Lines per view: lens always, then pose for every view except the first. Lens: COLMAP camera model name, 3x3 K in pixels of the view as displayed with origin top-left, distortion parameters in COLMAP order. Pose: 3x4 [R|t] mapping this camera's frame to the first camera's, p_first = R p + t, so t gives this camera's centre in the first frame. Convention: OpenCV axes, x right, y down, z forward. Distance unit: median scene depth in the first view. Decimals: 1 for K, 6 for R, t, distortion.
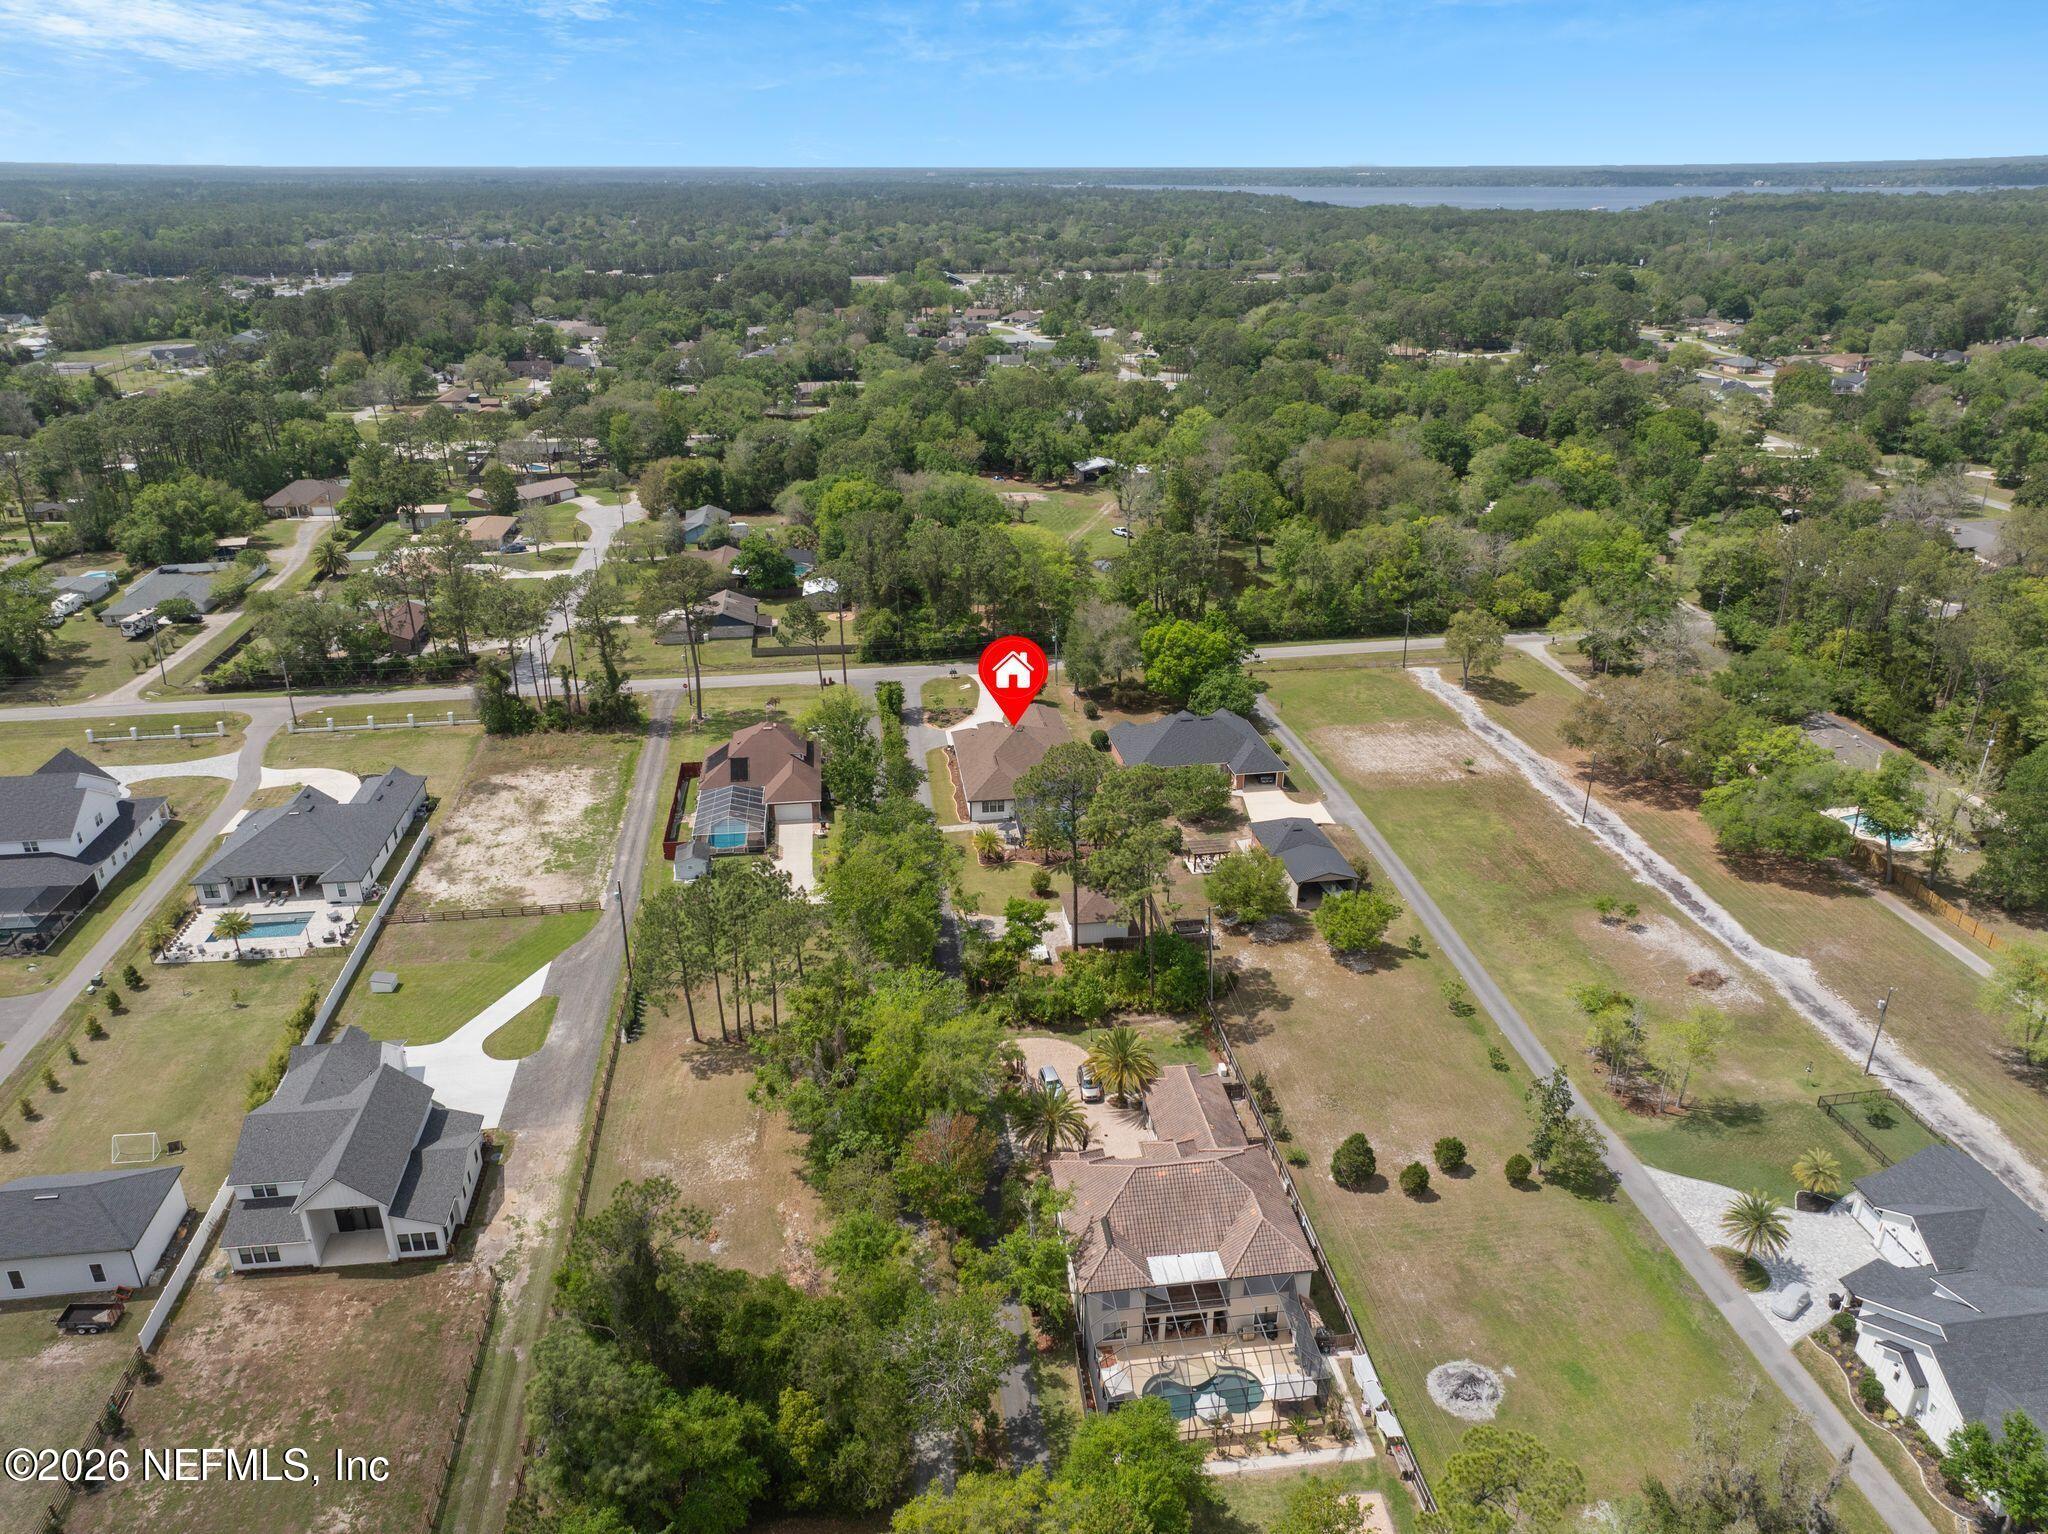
lens RADIAL K [[1454.7, 0, 1024.0], [0, 1454.7, 767.0], [0, 0, 1]] dist [-0.003884, 0.002936]
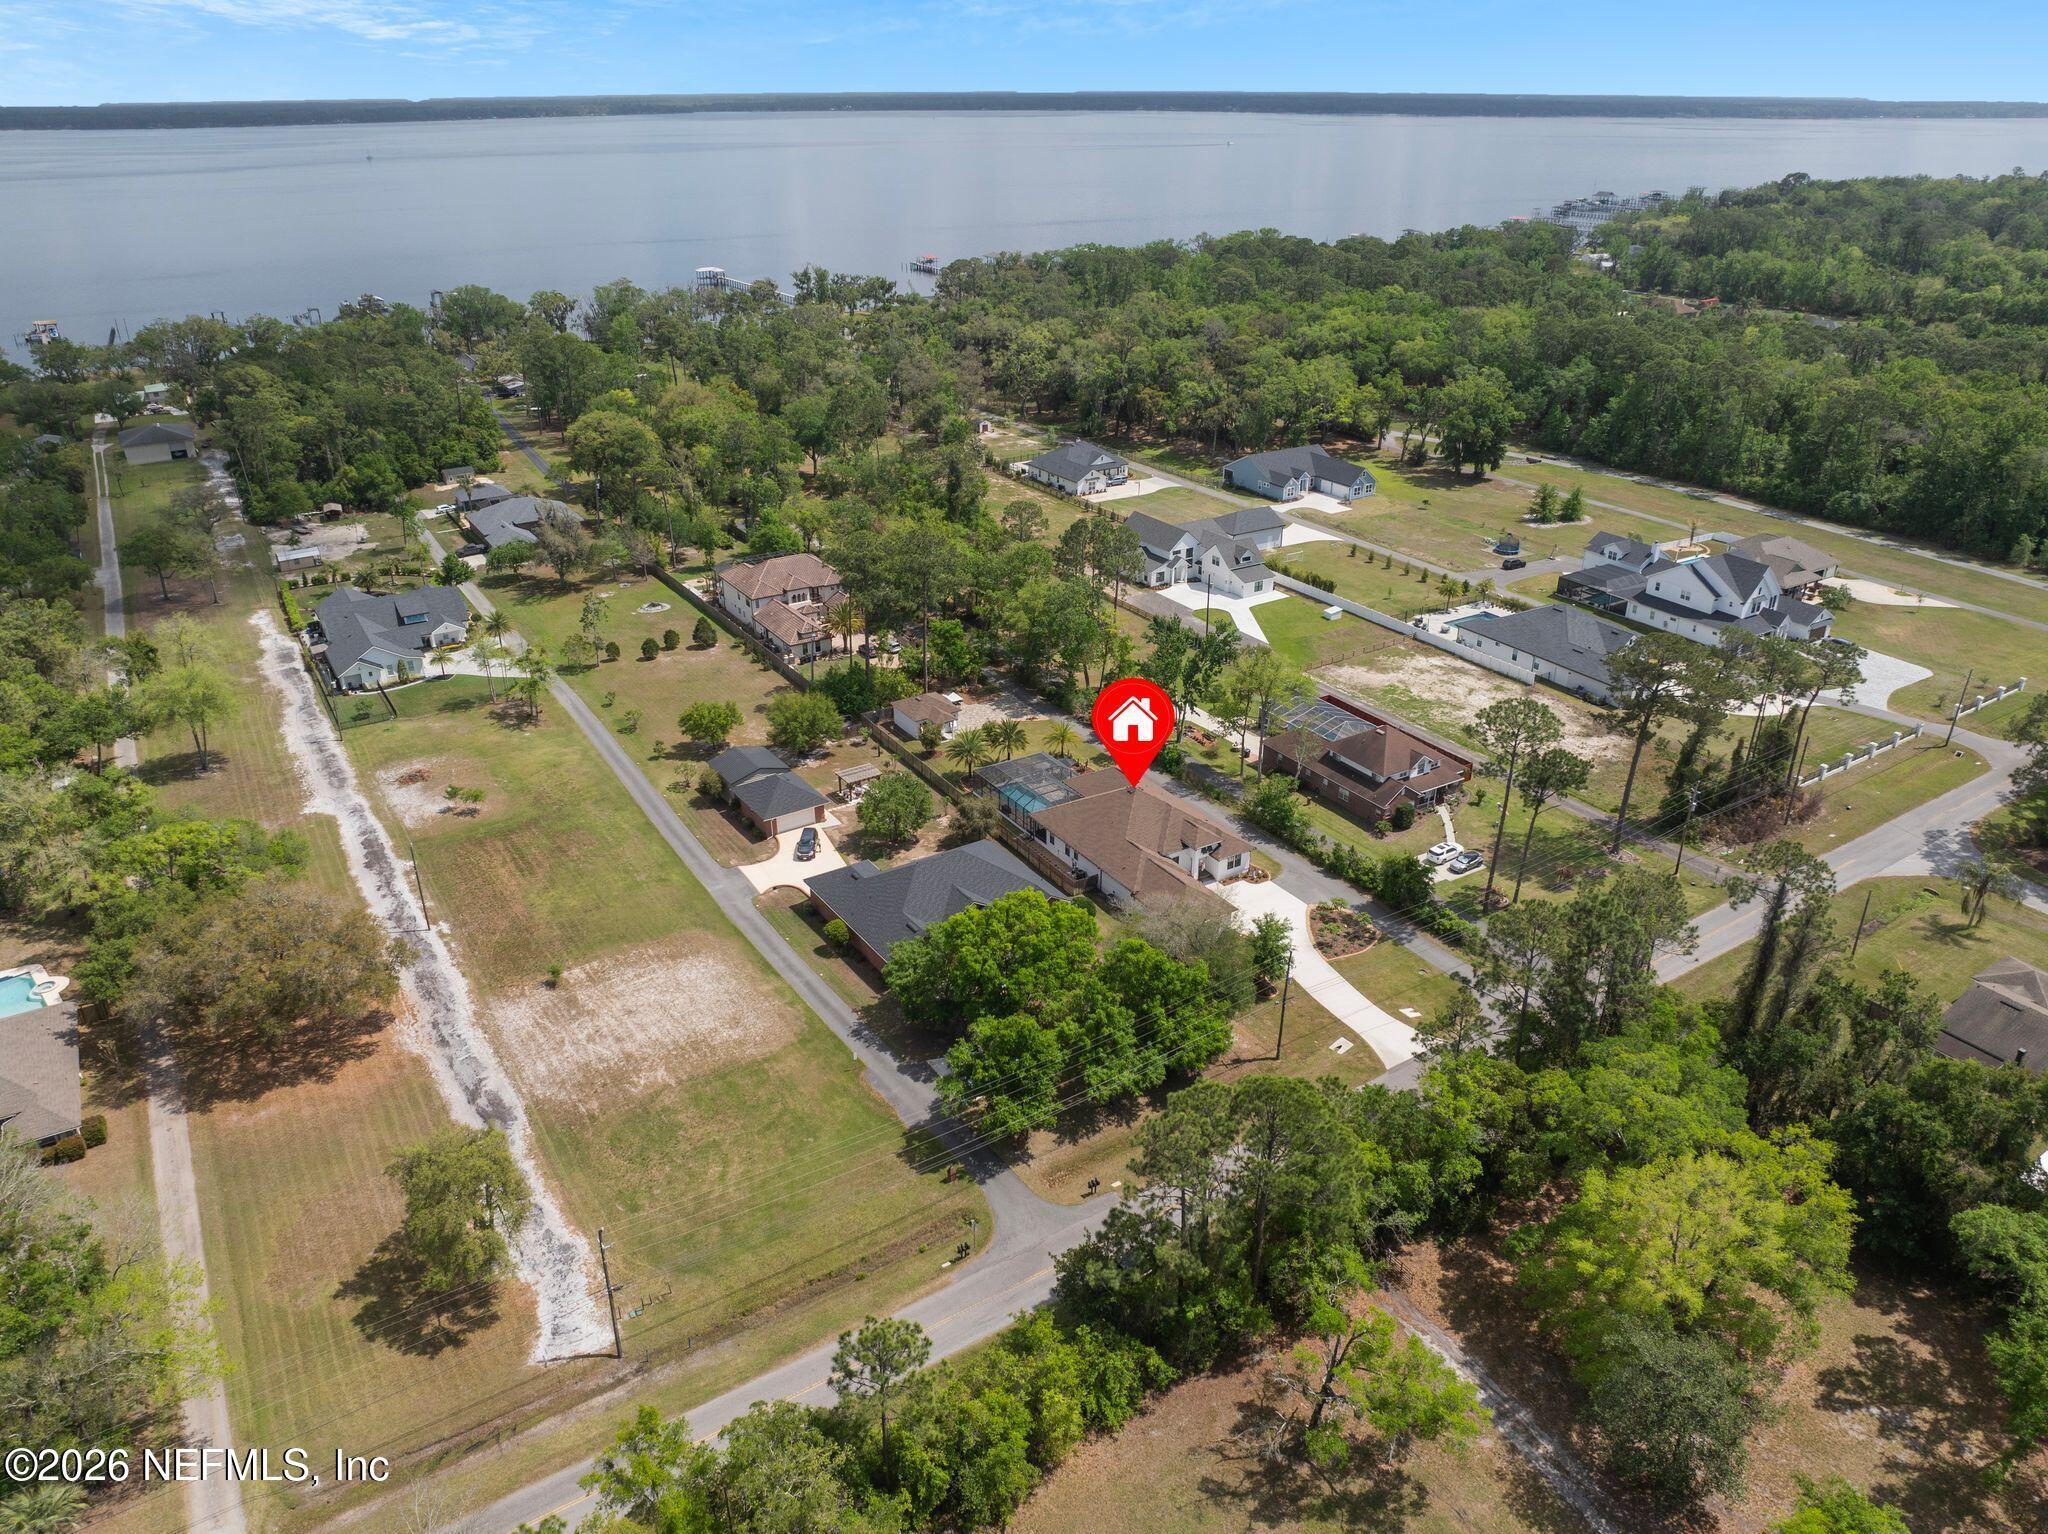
lens RADIAL K [[1454.7, 0, 1024.0], [0, 1454.7, 767.0], [0, 0, 1]] dist [-0.003884, 0.002936]
pose [[-0.912858, 0.178336, -0.367269, 0.421189], [-0.156089, 0.678780, 0.717561, -0.738797], [0.377262, 0.712358, -0.591793, 1.765262]]
